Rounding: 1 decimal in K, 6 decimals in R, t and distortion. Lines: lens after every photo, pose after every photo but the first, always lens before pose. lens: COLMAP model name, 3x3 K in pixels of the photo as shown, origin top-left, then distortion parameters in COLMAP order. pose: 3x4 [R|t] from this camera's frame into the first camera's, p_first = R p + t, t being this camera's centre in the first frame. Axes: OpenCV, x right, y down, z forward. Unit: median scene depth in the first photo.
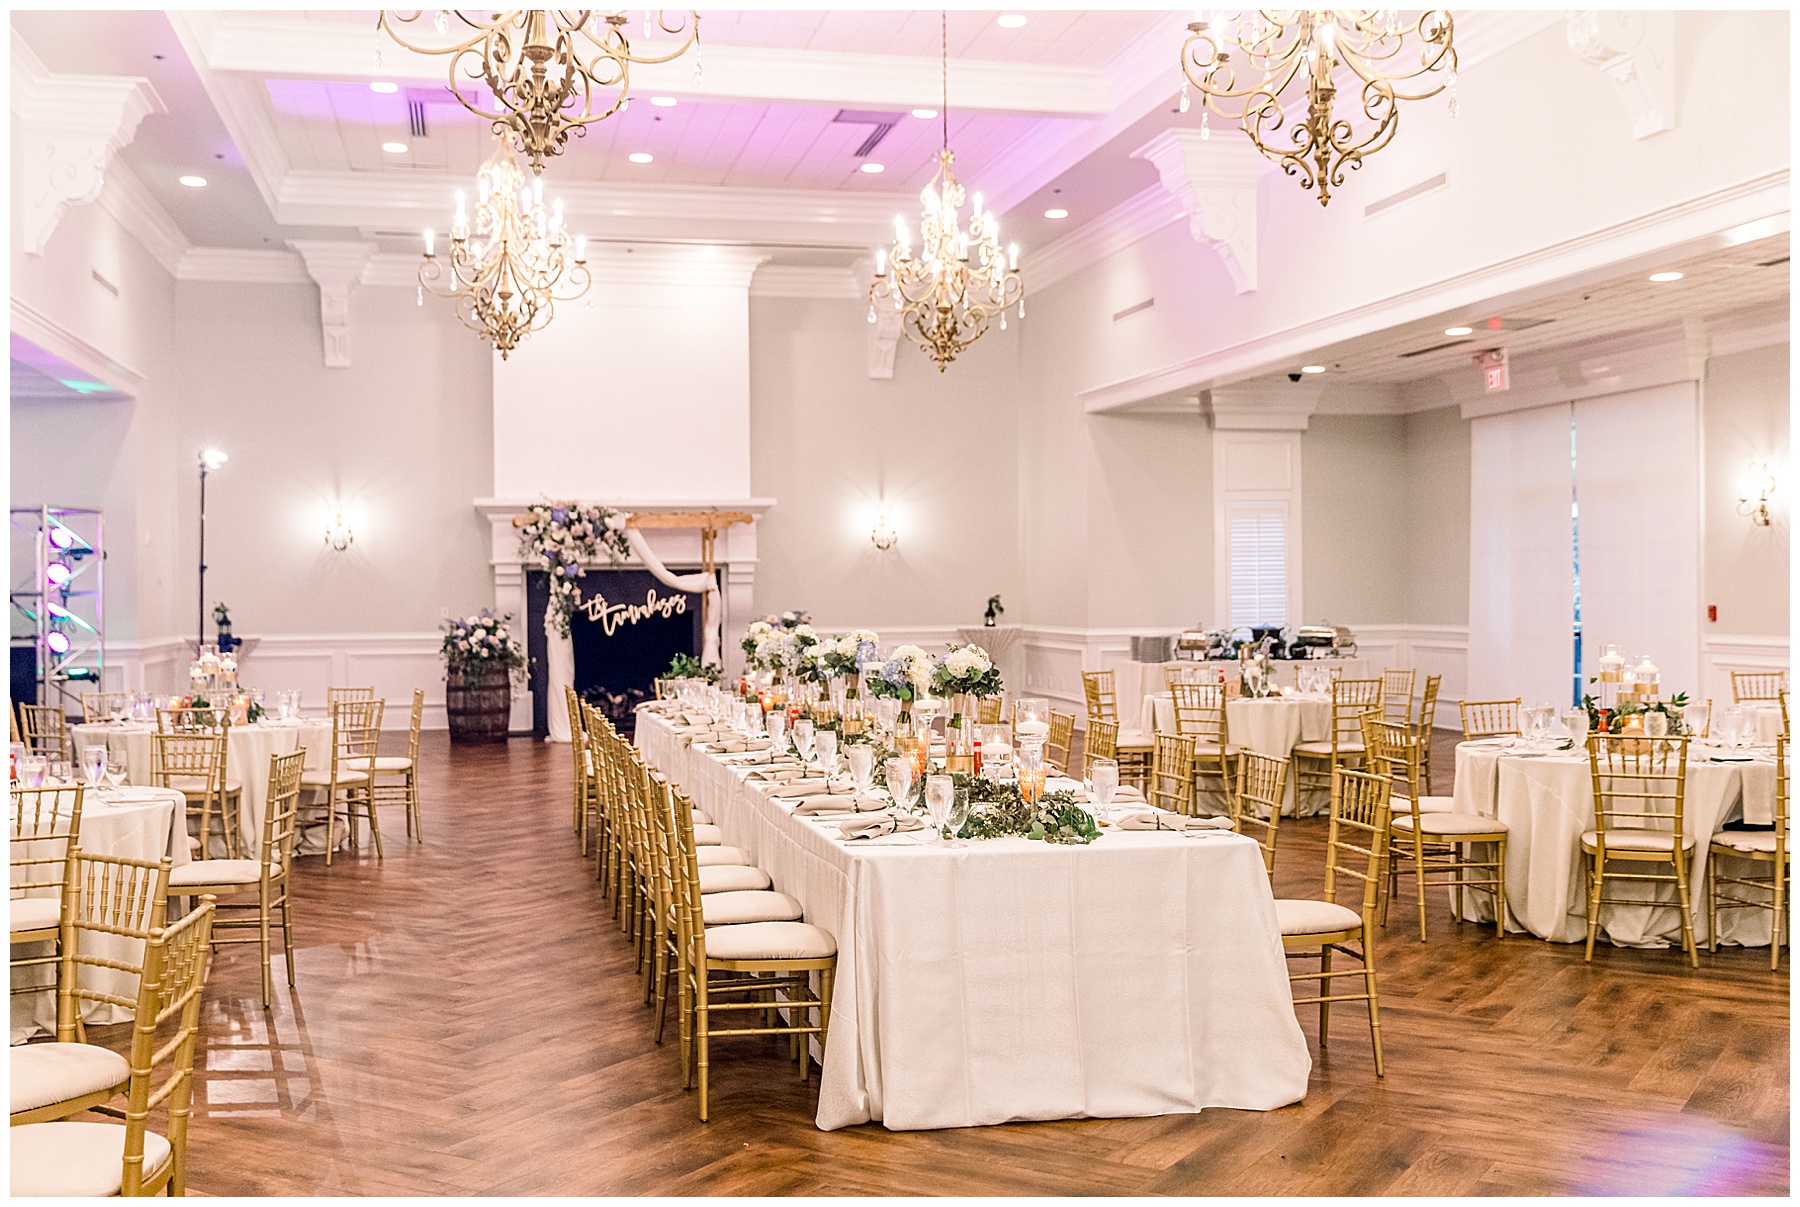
lens RADIAL K [[1912.7, 0, 890.7], [0, 1912.7, 600.7], [0, 0, 1]] dist [0.048638, -0.015253]
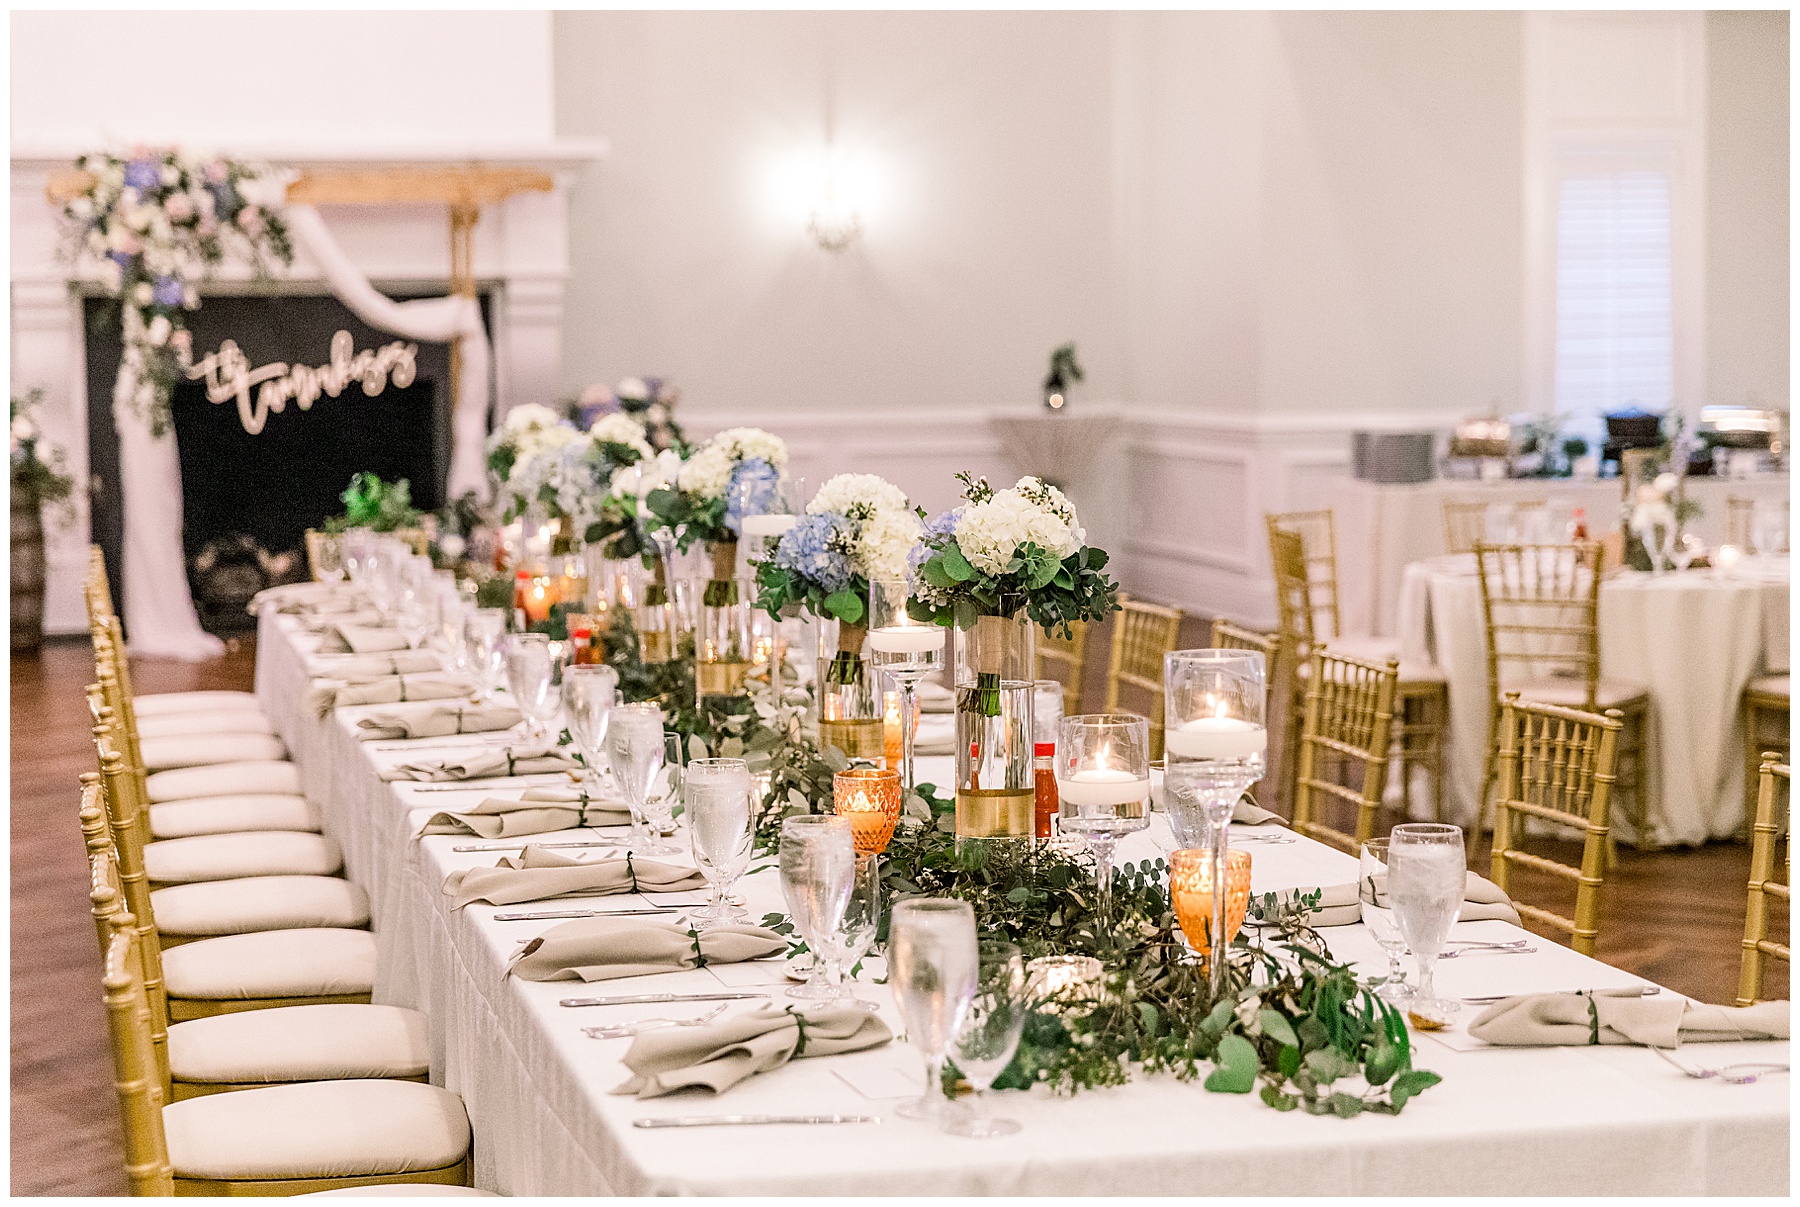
lens RADIAL K [[3586.0, 0, 900.0], [0, 3586.0, 603.5], [0, 0, 1]] dist [0.014960, -0.044947]
pose [[0.999943, -0.002901, 0.010306, 0.007475], [0.002188, 0.997647, 0.068520, 0.000444], [-0.010481, -0.068494, 0.997596, 0.215460]]
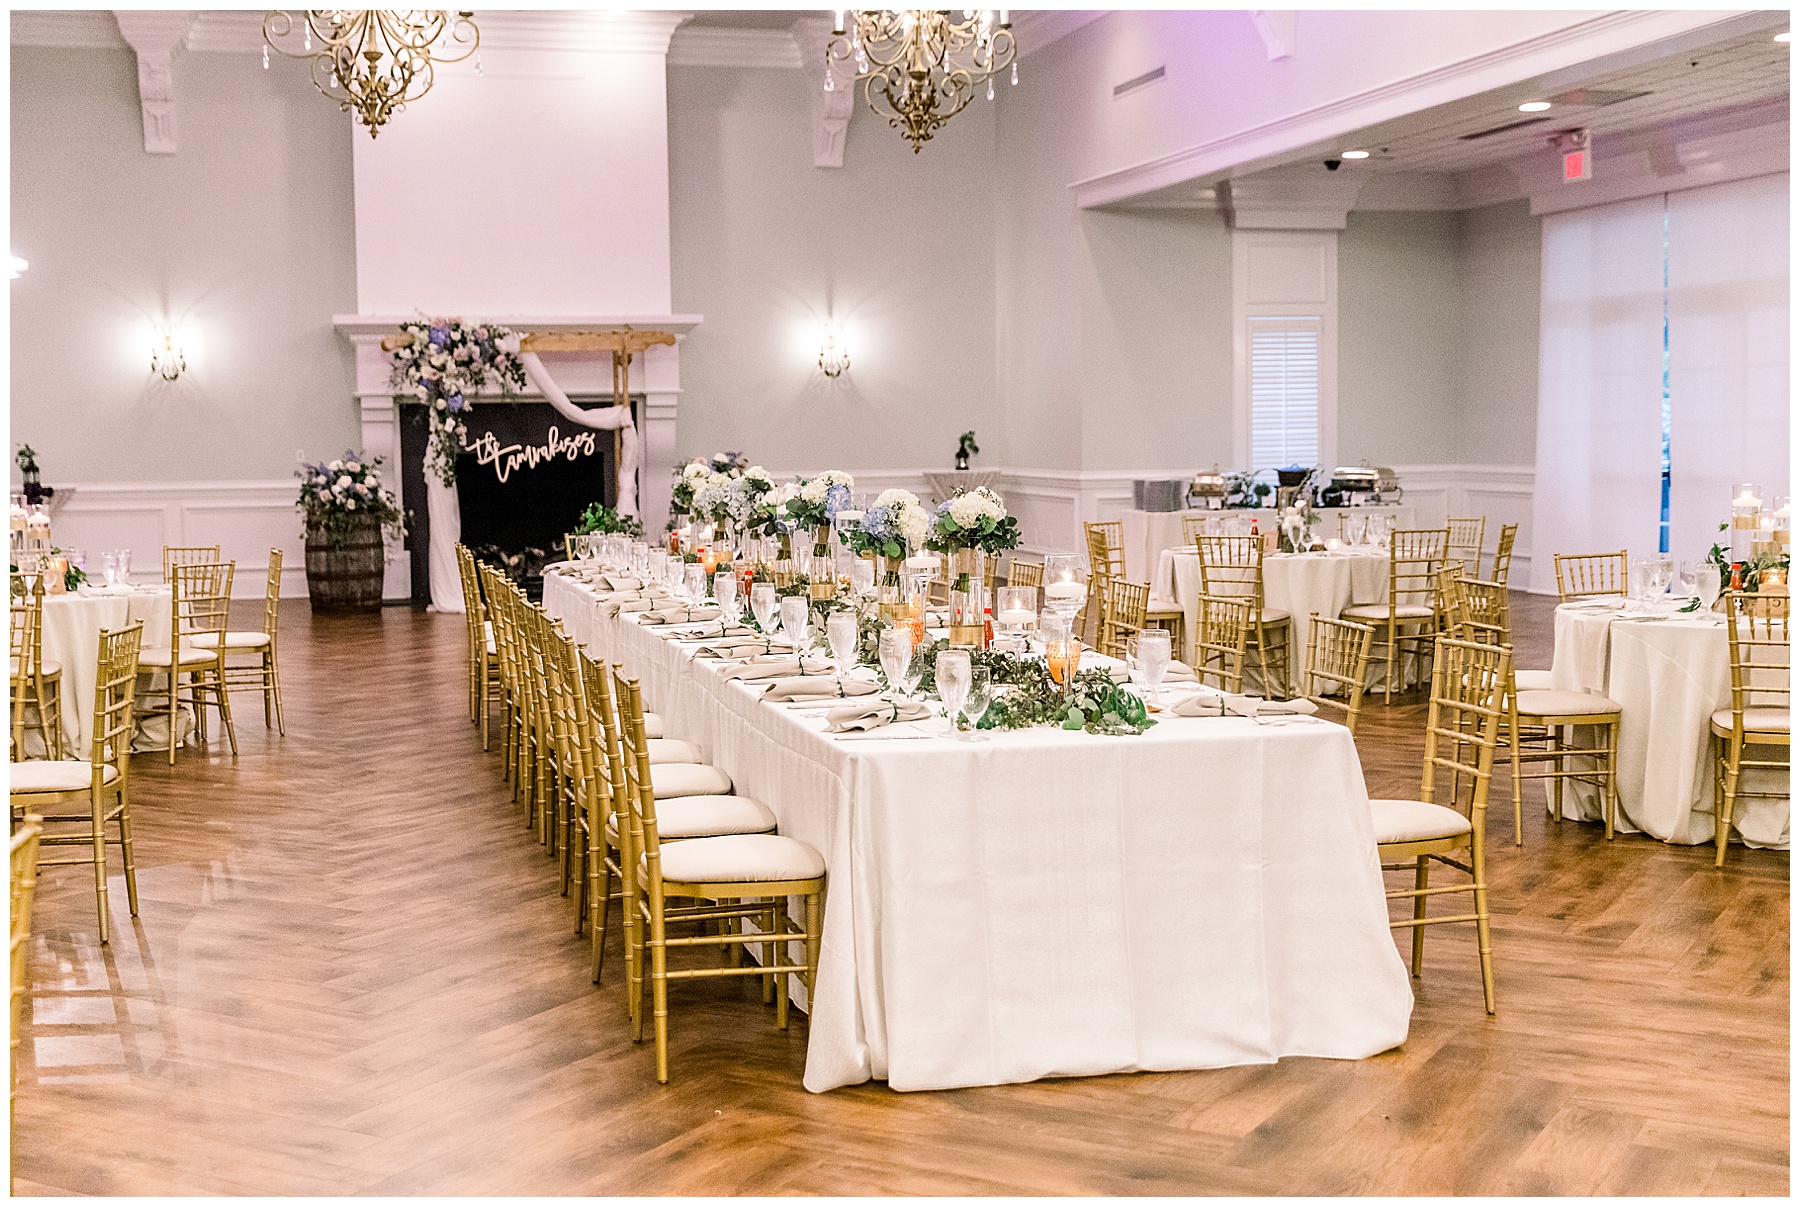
lens RADIAL K [[2272.0, 0, 900.0], [0, 2272.0, 603.5], [0, 0, 1]] dist [0.013192, 0.024263]
pose [[0.999498, -0.007053, 0.030894, -0.013393], [0.004840, 0.997454, 0.071151, 0.002505], [-0.031317, -0.070965, 0.996987, 0.033921]]
